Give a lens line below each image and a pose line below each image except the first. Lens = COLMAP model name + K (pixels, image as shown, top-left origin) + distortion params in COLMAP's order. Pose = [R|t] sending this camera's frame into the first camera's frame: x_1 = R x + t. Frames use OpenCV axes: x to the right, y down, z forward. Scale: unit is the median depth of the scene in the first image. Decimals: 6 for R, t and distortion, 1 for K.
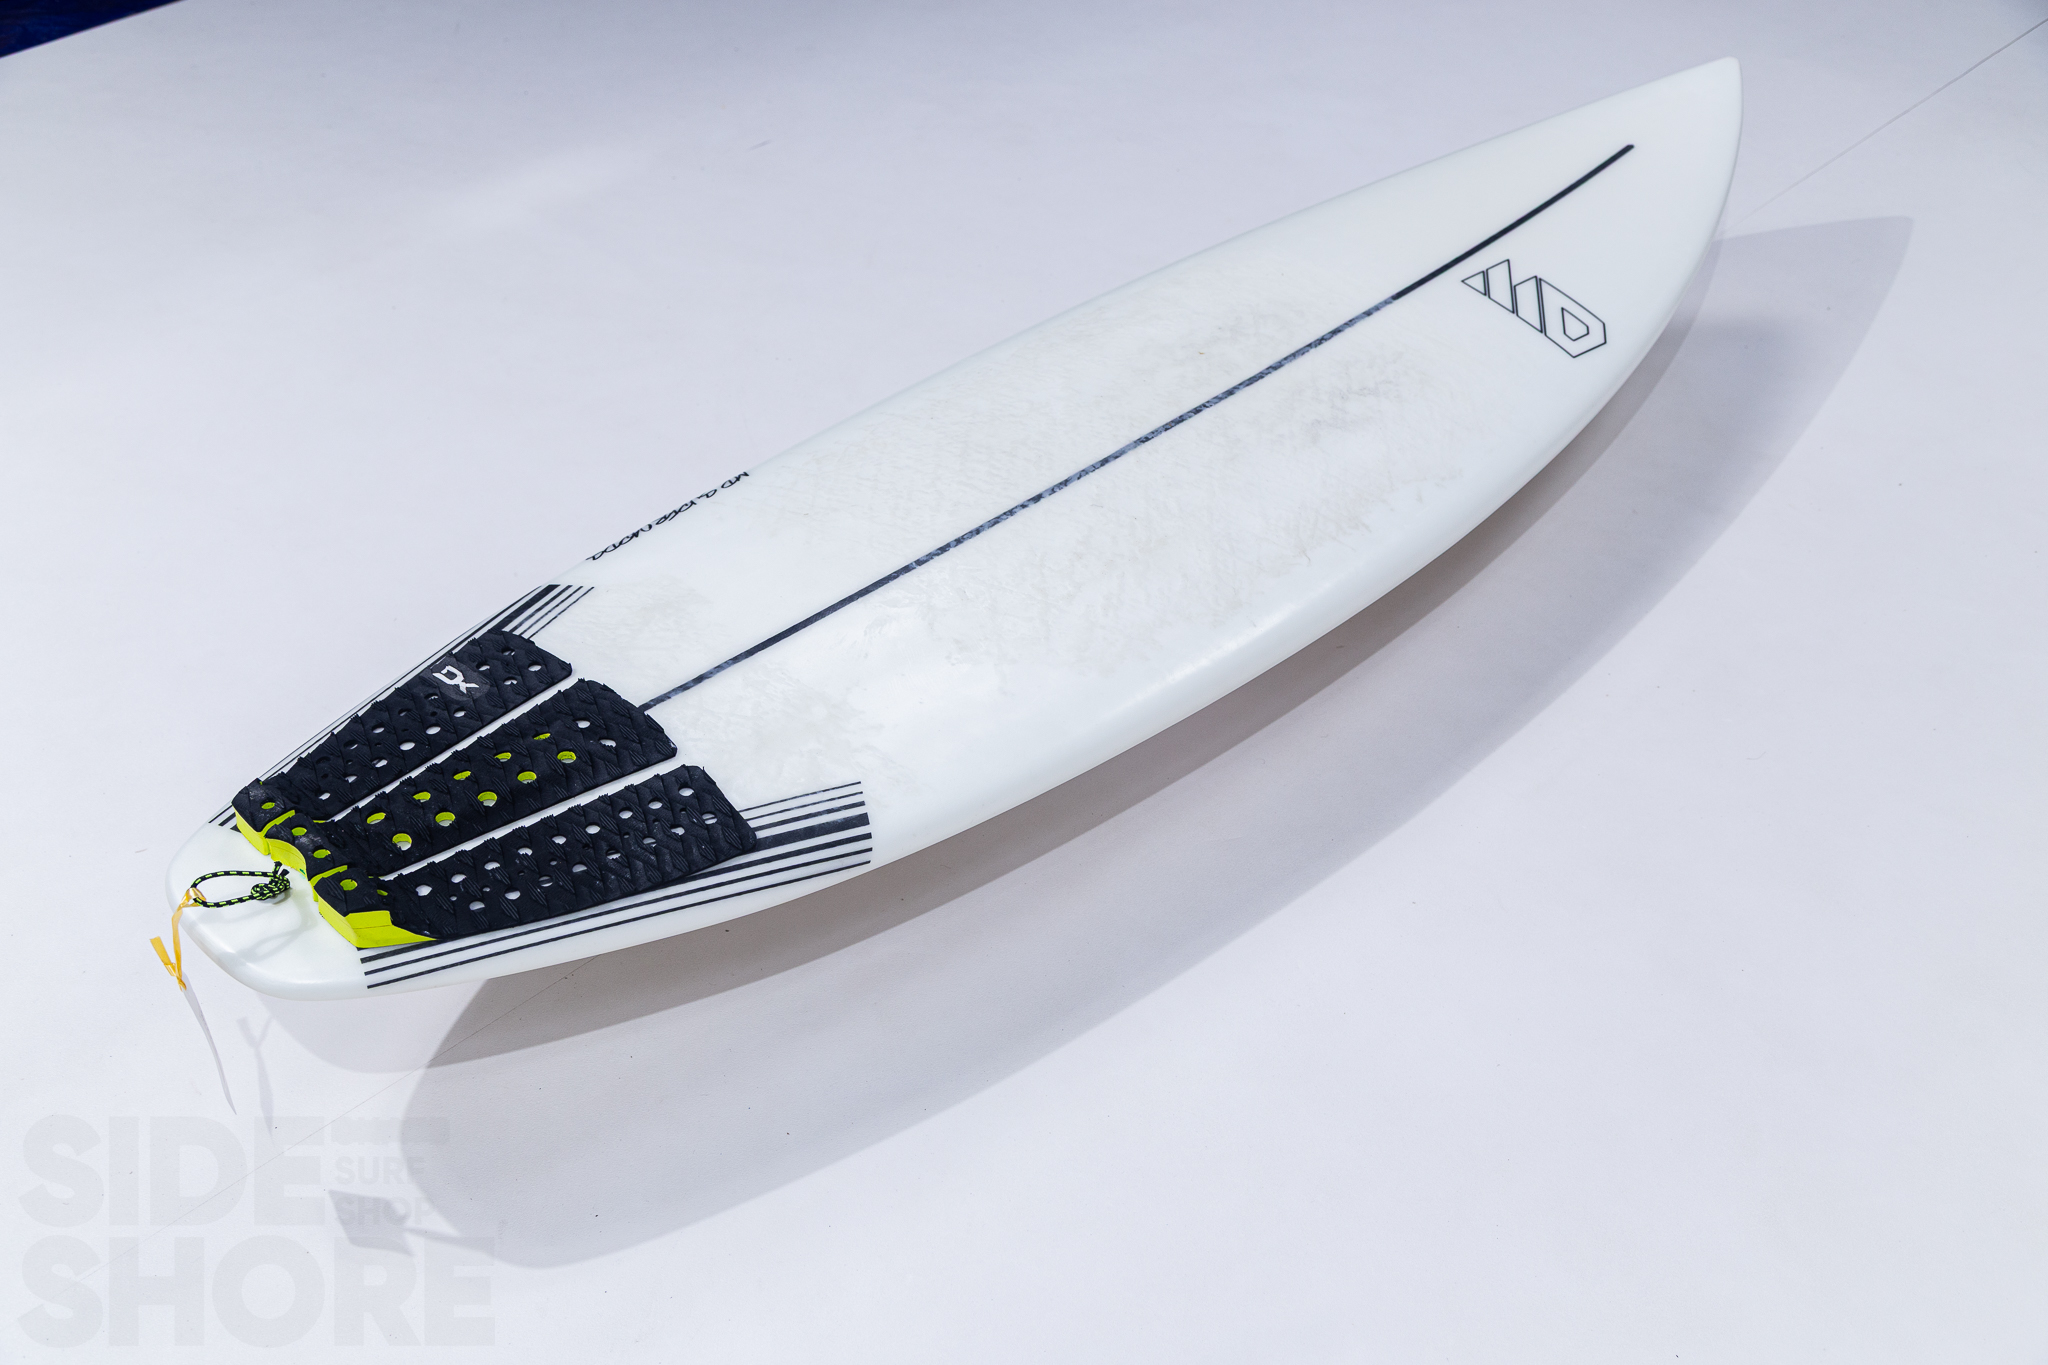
lens RADIAL K [[2032.3, 0, 1024.0], [0, 2032.3, 682.5], [0, 0, 1]] dist [-0.006905, -0.008524]
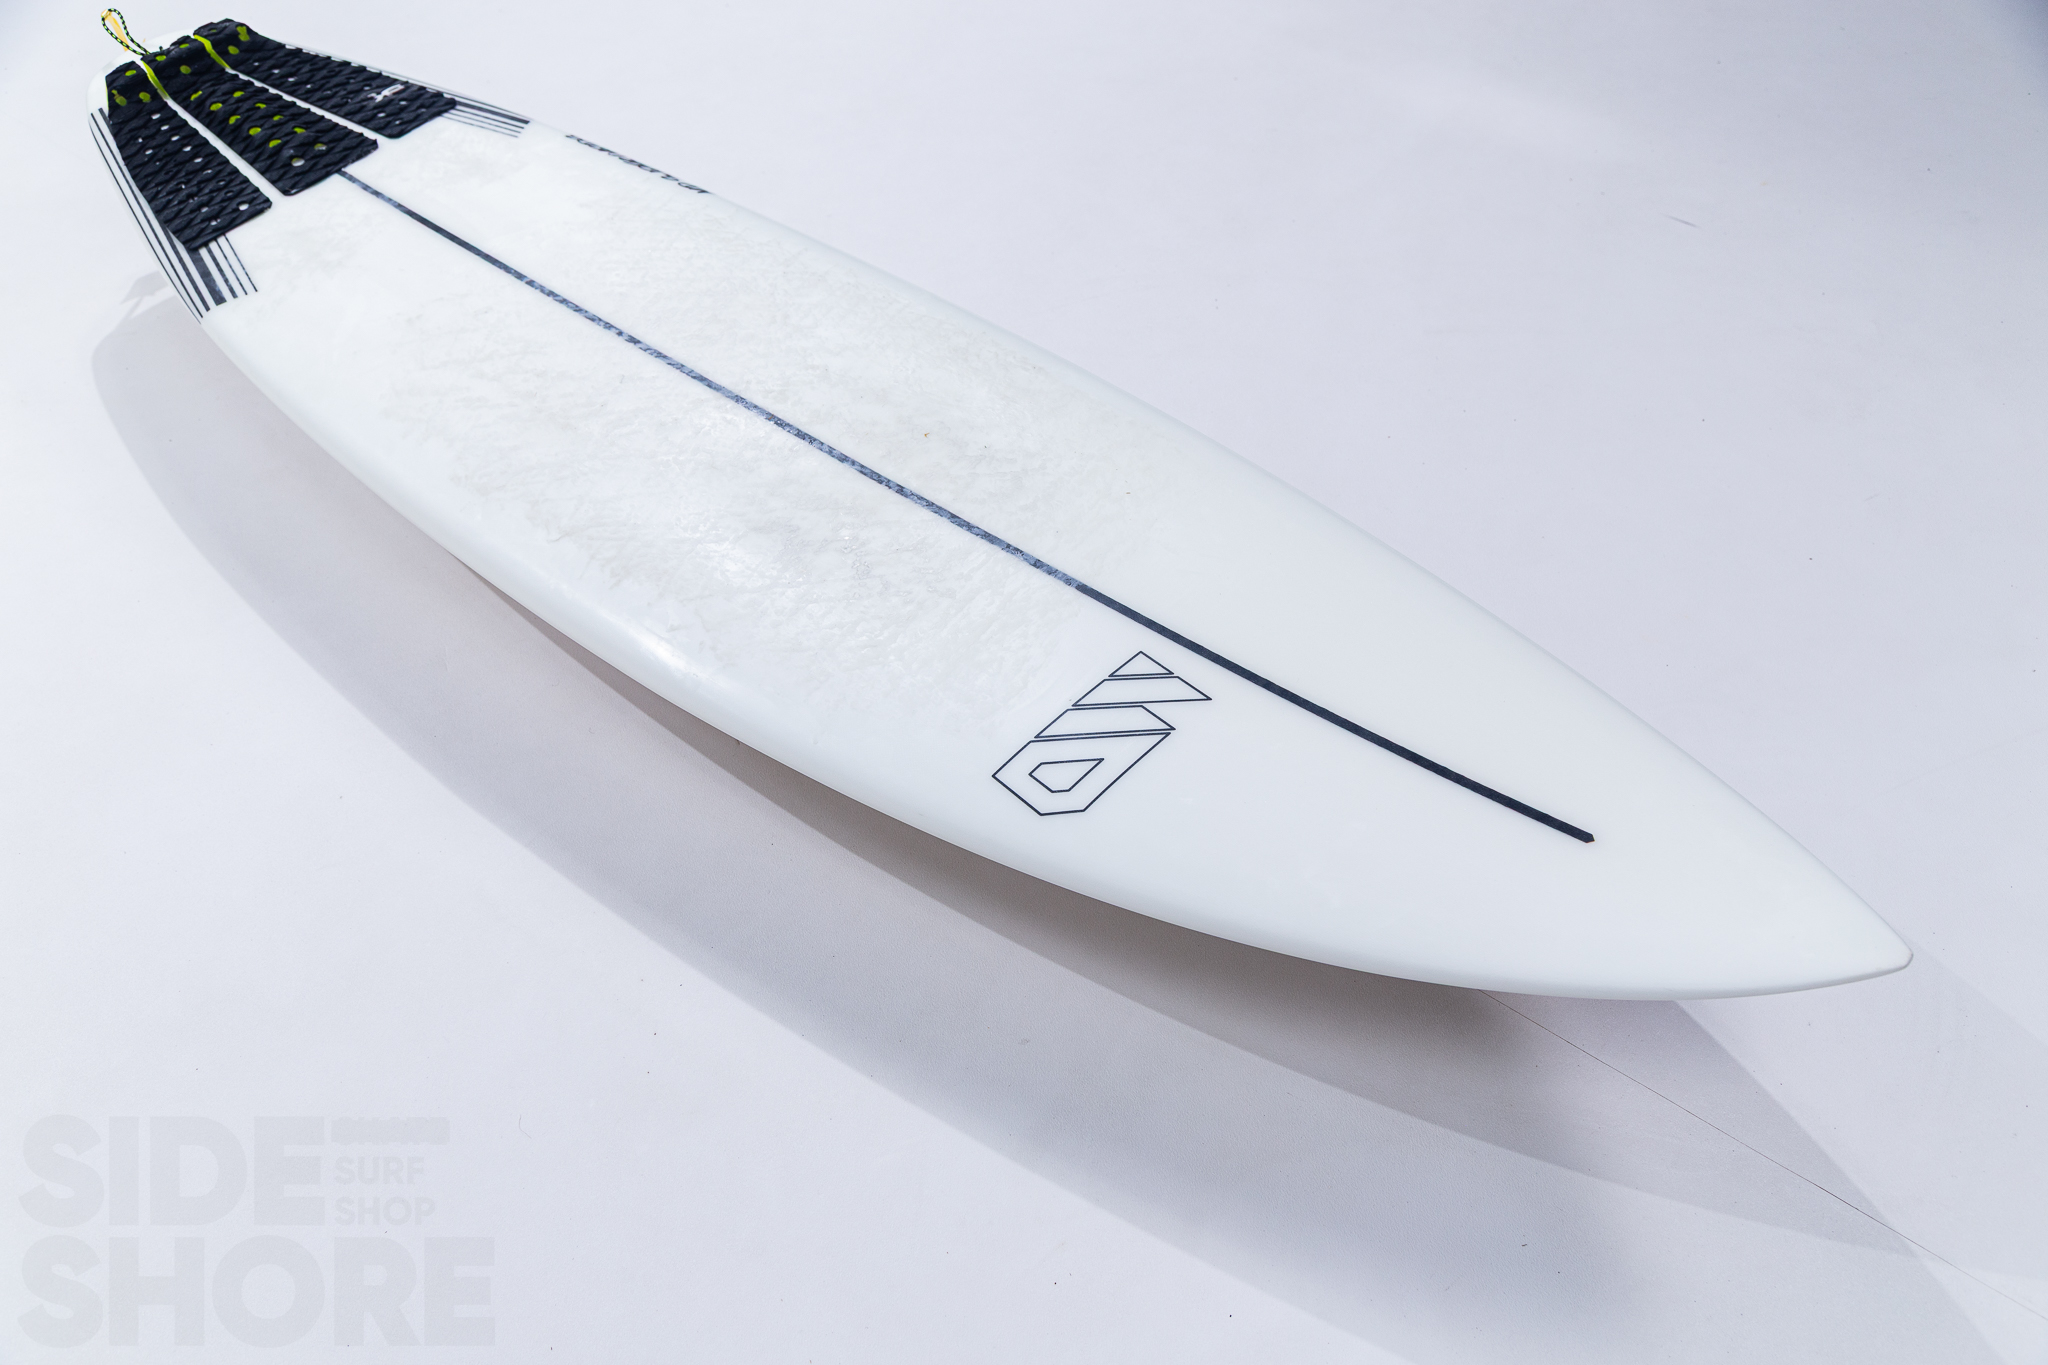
lens RADIAL K [[1854.9, 0, 1024.0], [0, 1854.9, 682.5], [0, 0, 1]] dist [0.002261, -0.000875]
pose [[0.094828, 0.715559, -0.692086, 0.964819], [-0.620983, 0.585894, 0.520681, -0.726027], [0.778067, 0.380398, 0.499909, 0.909220]]
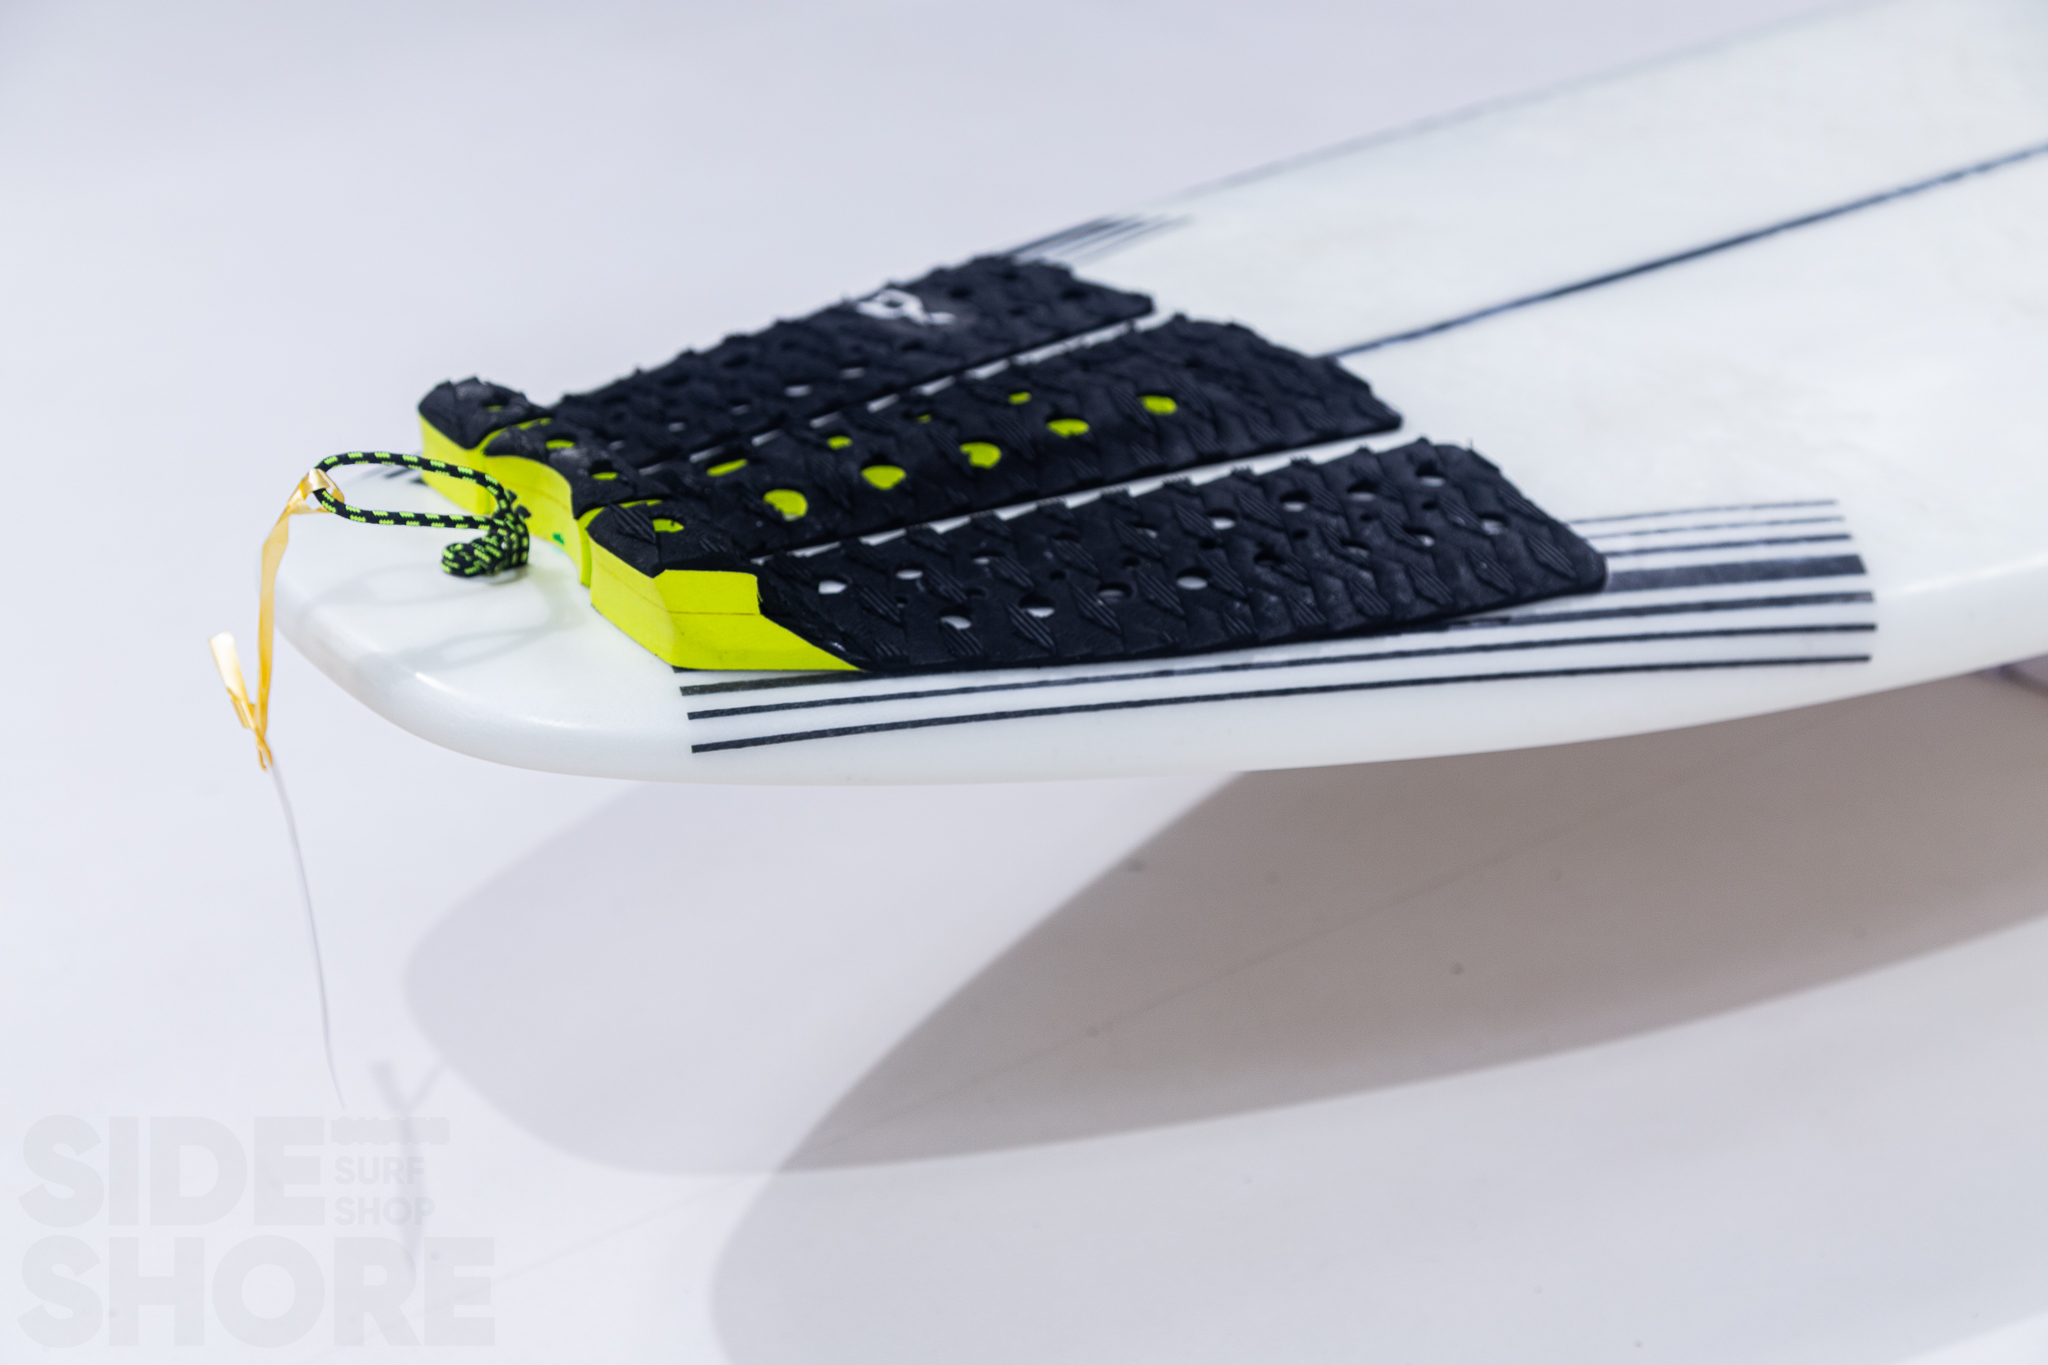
lens RADIAL K [[3388.3, 0, 1024.0], [0, 3388.3, 682.5], [0, 0, 1]] dist [-0.128567, -0.066164]
pose [[0.981401, 0.021096, -0.190806, -0.114879], [-0.060838, 0.976888, -0.204910, 0.244197], [0.182074, 0.212707, 0.960003, 0.318963]]
